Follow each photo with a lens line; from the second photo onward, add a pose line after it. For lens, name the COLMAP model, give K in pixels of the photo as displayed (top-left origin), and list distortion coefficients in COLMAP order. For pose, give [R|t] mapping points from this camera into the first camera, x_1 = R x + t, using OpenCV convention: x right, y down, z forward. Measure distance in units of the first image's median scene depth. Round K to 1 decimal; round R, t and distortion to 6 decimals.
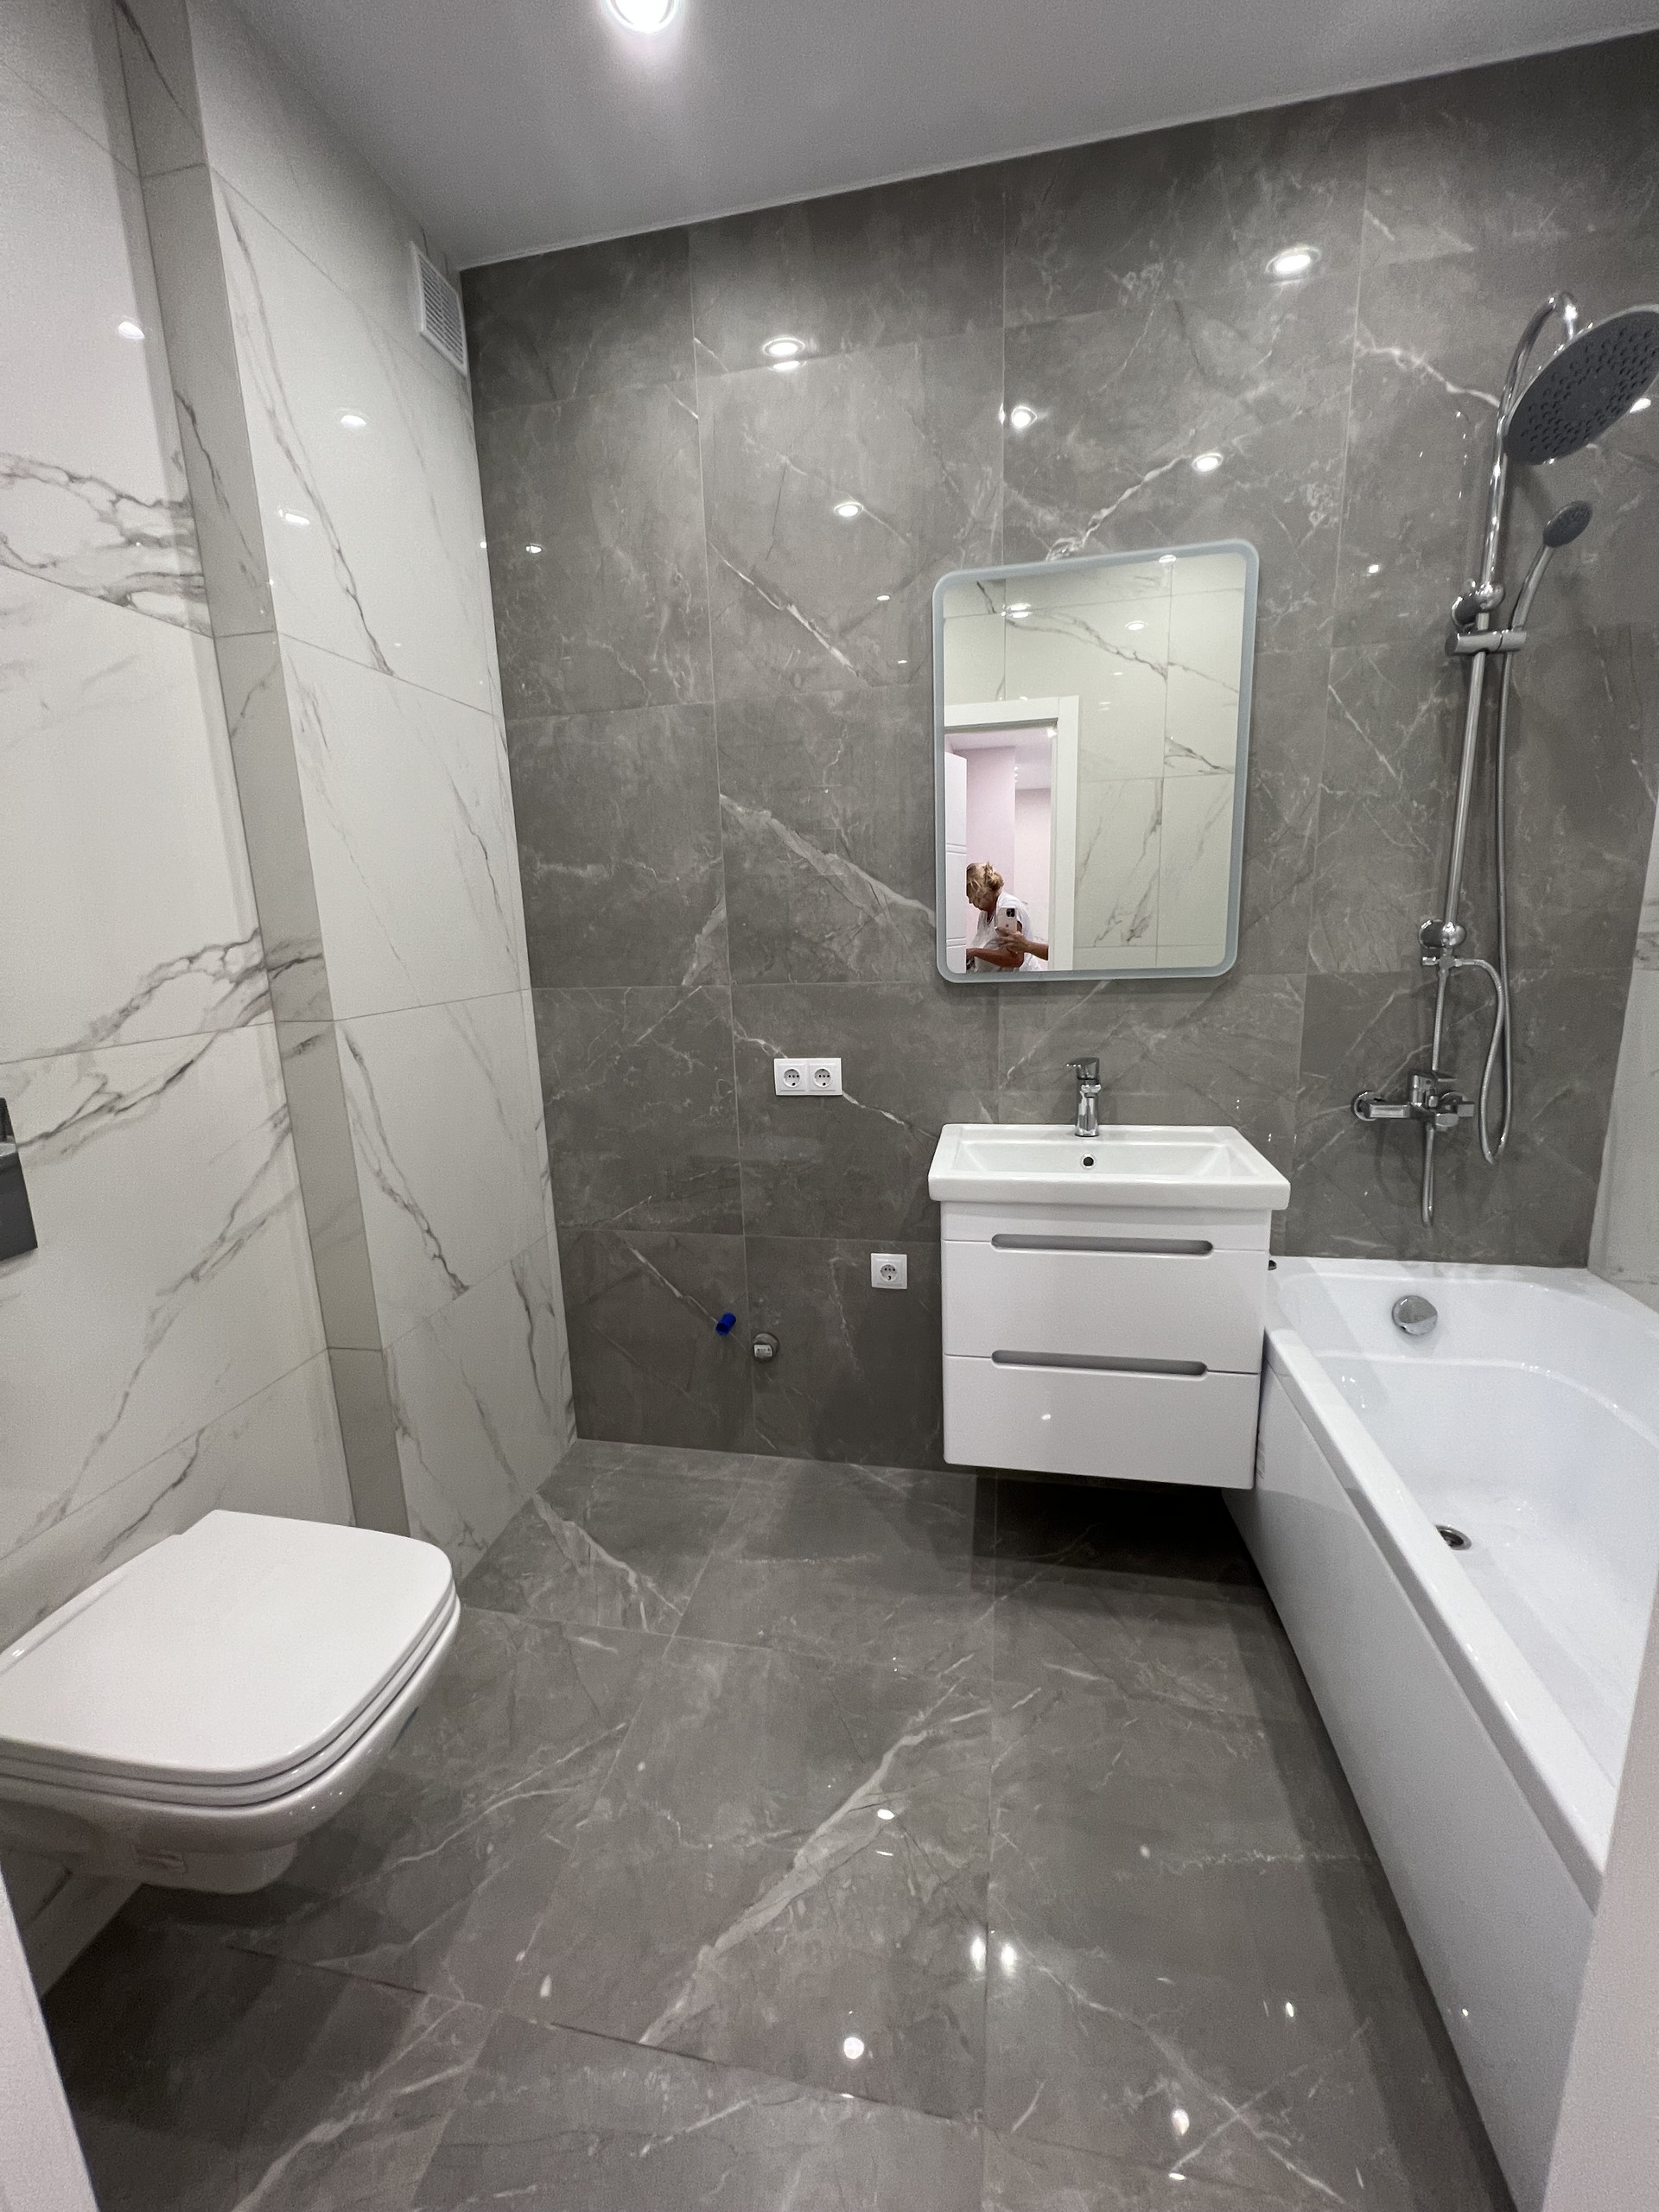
lens RADIAL K [[888.3, 0, 826.9], [0, 888.3, 1108.2], [0, 0, 1]] dist [0.000846, -0.000685]
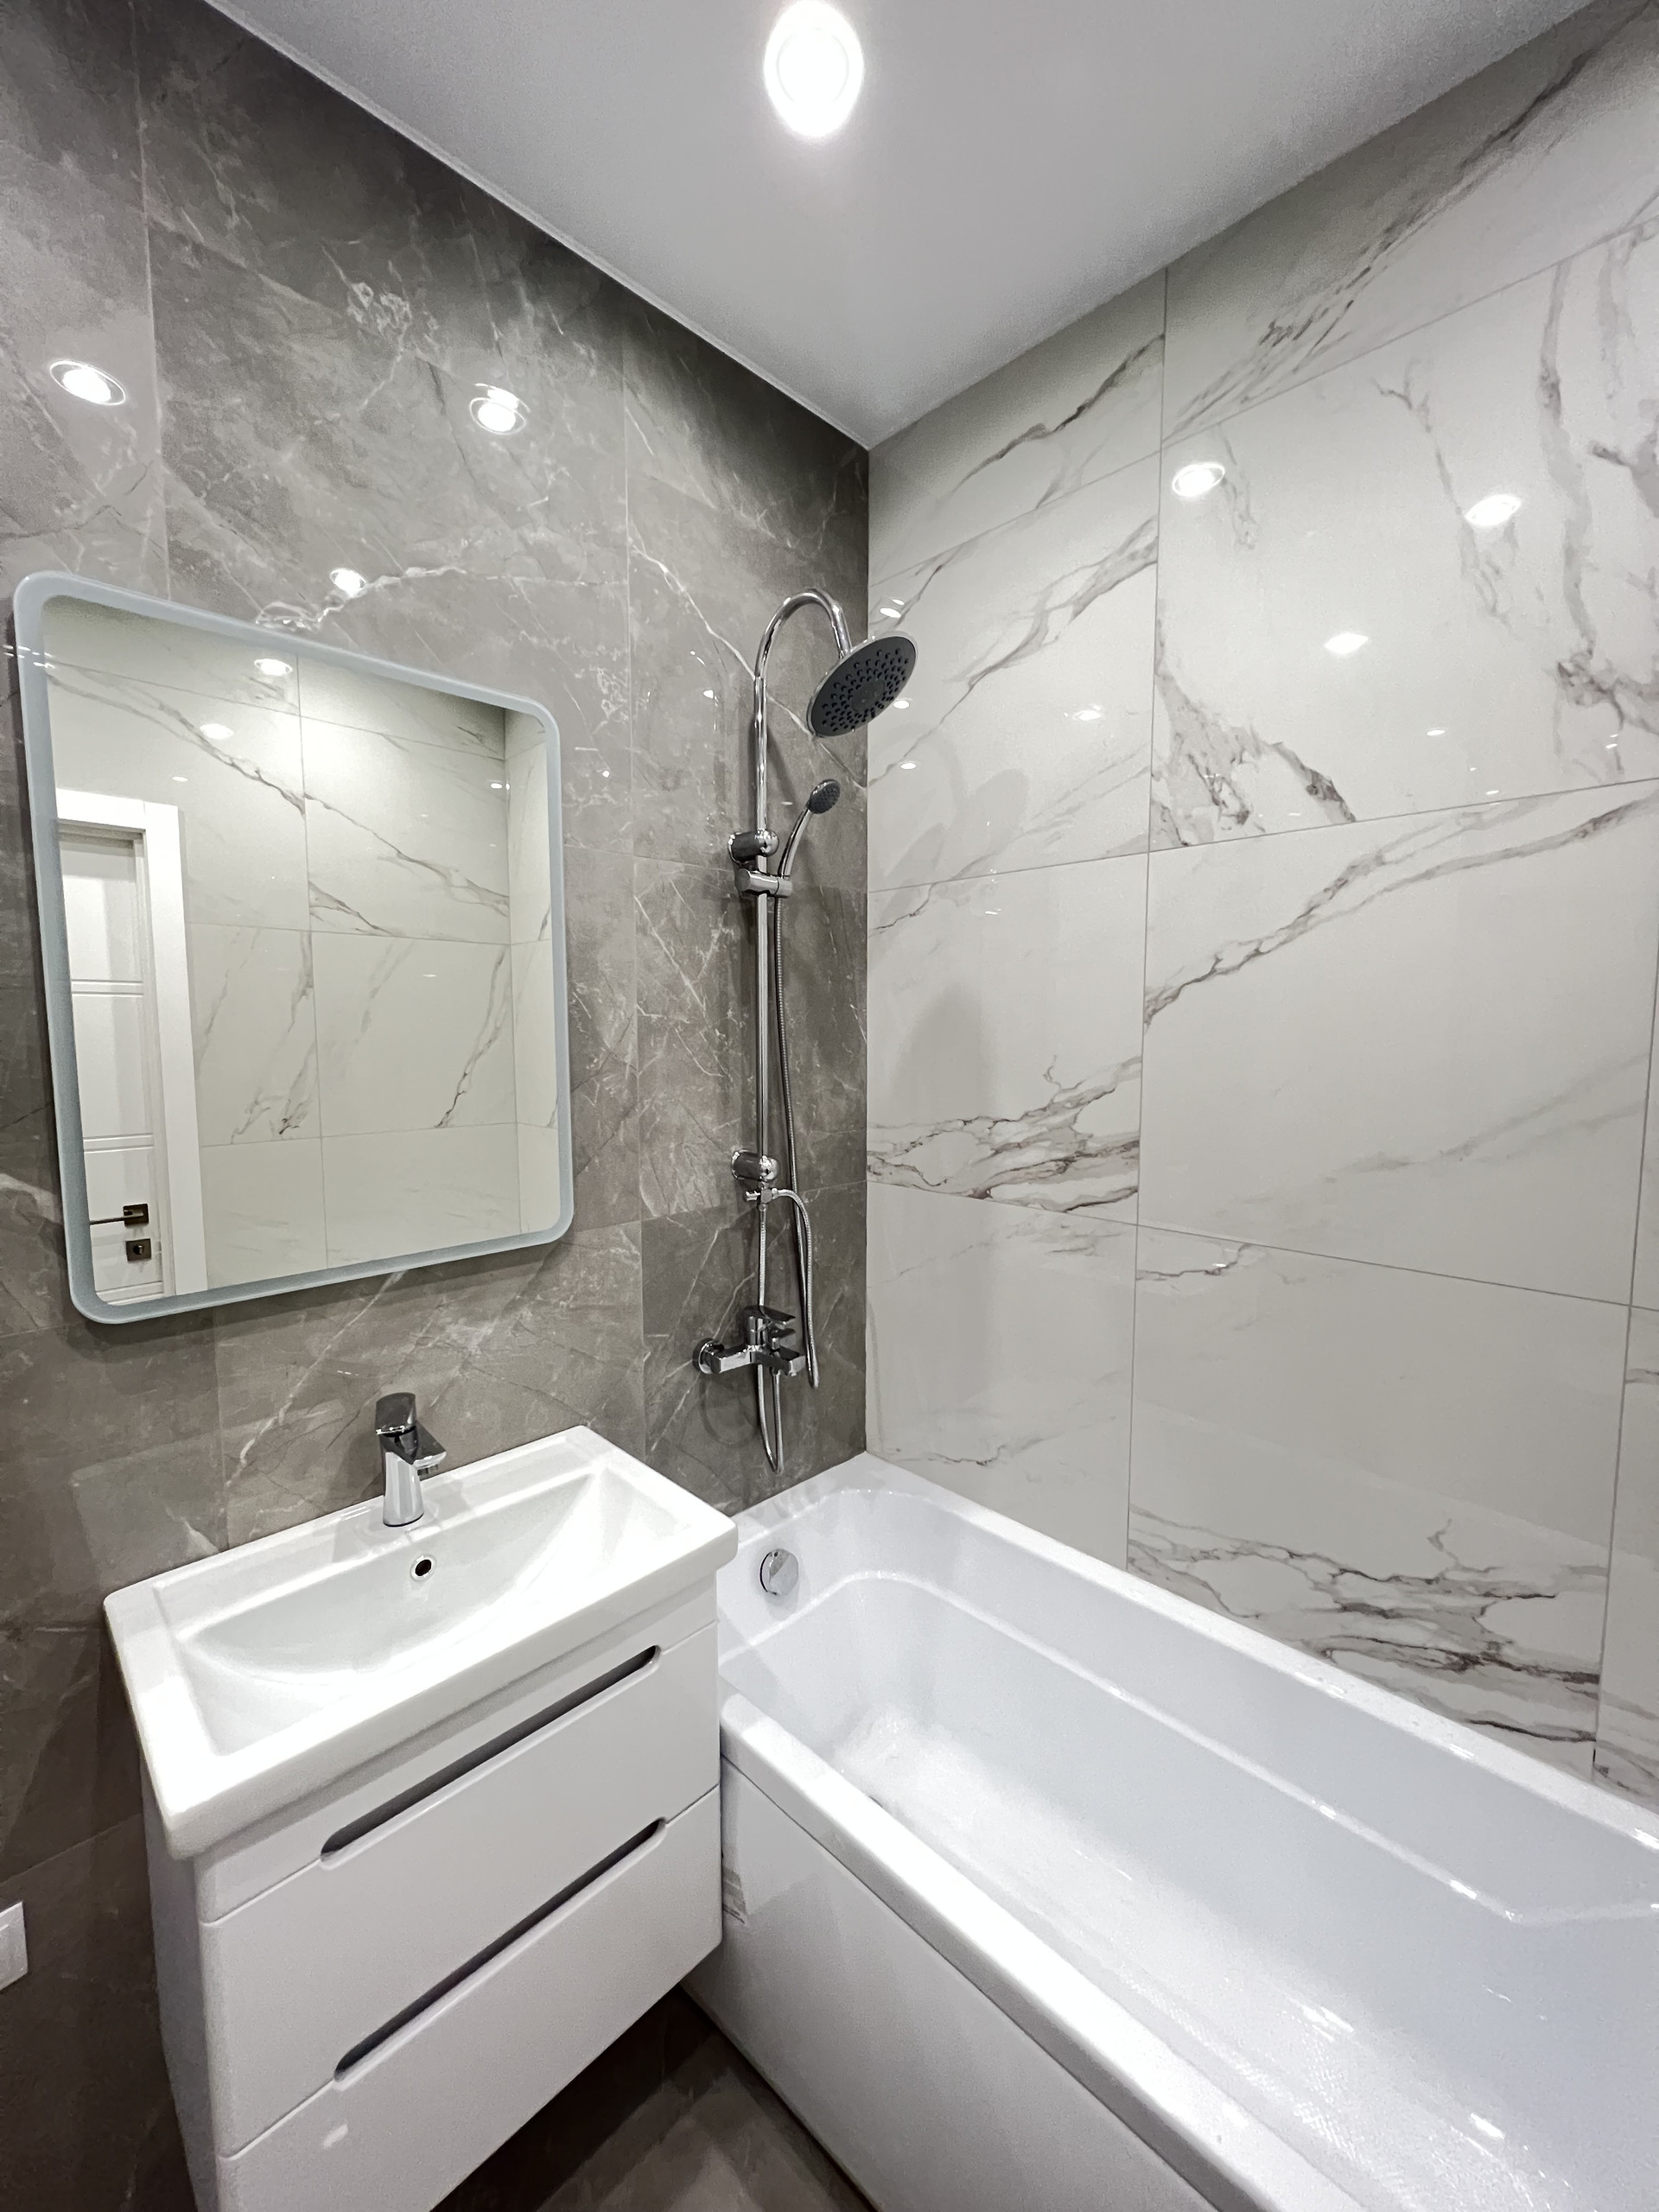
lens RADIAL K [[888.3, 0, 833.4], [0, 888.3, 1107.0], [0, 0, 1]] dist [0.000846, -0.000685]
pose [[0.558150, -0.038683, 0.828838, -0.053203], [0.153951, 0.986396, -0.057636, -0.190616], [-0.815333, 0.159770, 0.556513, 0.386342]]
